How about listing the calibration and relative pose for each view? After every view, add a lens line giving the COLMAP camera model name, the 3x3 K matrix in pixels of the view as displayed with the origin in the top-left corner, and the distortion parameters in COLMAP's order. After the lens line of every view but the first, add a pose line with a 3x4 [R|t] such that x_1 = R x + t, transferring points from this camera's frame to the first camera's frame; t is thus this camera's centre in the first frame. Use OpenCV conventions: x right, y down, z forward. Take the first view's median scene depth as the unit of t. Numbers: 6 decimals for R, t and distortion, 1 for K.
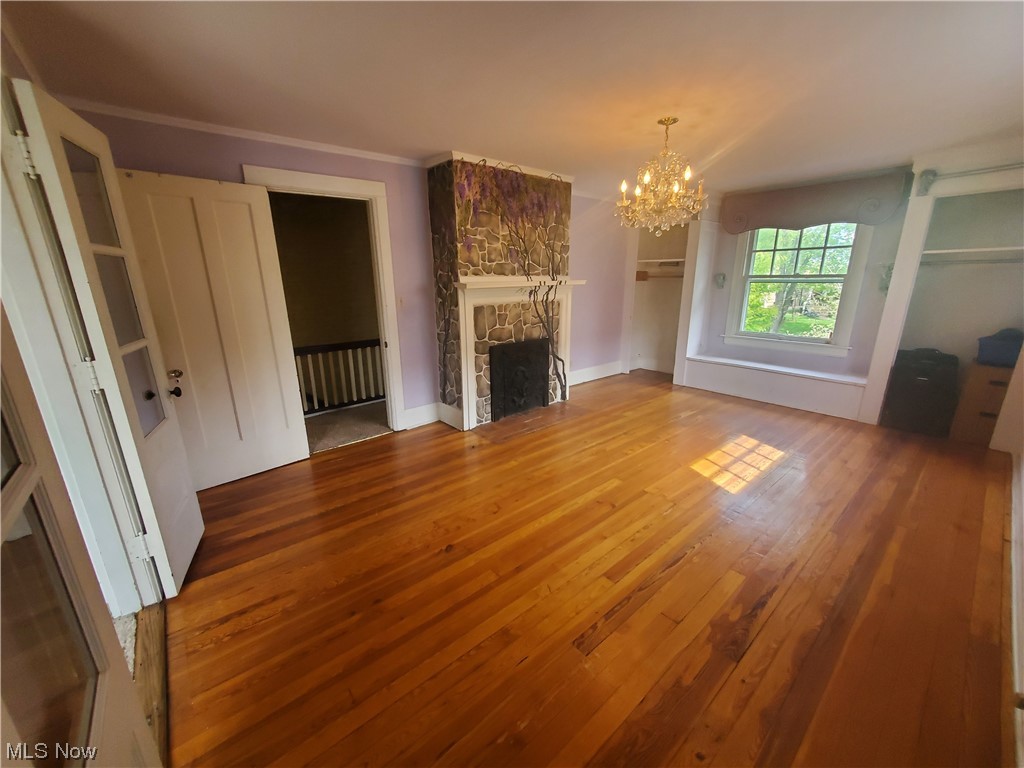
lens RADIAL K [[403.8, 0, 508.8], [0, 403.8, 388.3], [0, 0, 1]] dist [0.008090, -0.000837]
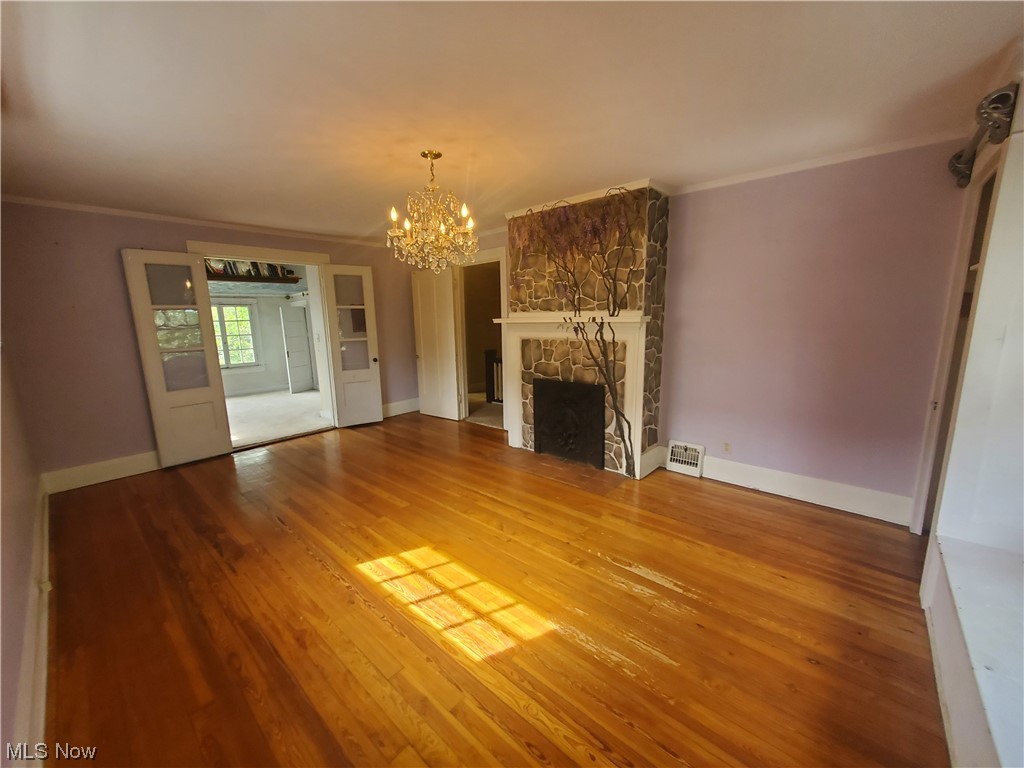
lens RADIAL K [[403.8, 0, 507.8], [0, 403.8, 384.8], [0, 0, 1]] dist [0.008090, -0.000837]
pose [[0.138091, 0.176198, -0.974621, 0.972622], [-0.246827, 0.959122, 0.138424, -0.216657], [0.959170, 0.221447, 0.175936, 0.761801]]
